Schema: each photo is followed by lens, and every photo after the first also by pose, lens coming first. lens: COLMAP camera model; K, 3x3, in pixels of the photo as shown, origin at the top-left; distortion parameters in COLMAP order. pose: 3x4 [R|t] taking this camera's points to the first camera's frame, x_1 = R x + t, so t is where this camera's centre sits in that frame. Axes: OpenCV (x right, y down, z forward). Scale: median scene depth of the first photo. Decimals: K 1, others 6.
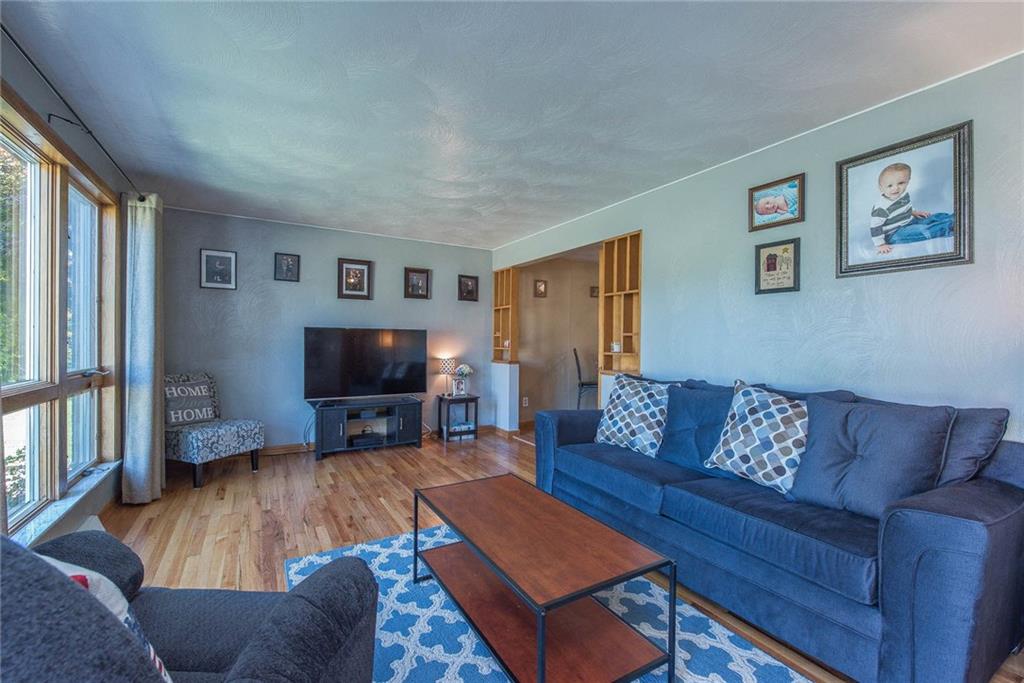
lens RADIAL K [[429.0, 0, 507.5], [0, 429.0, 343.7], [0, 0, 1]] dist [-0.000498, -0.000099]
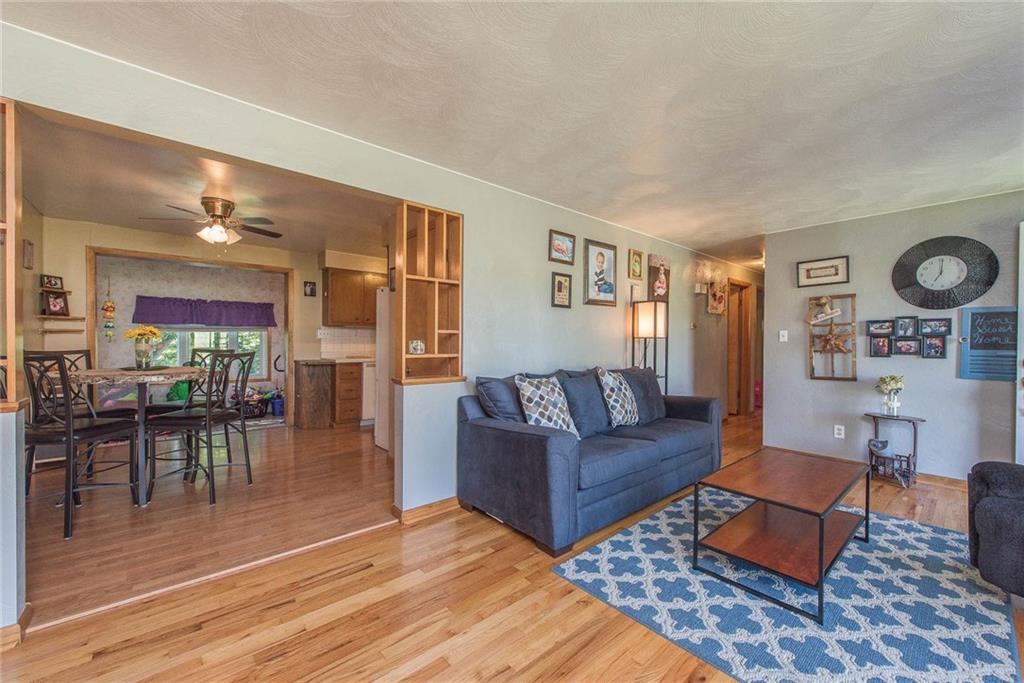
lens RADIAL K [[409.5, 0, 509.8], [0, 409.5, 346.7], [0, 0, 1]] dist [-0.001284, -0.000305]
pose [[-0.183159, -0.020253, 0.982875, -0.759759], [0.000485, 0.999786, 0.020692, -0.013196], [-0.983083, 0.004267, -0.183110, 1.474035]]
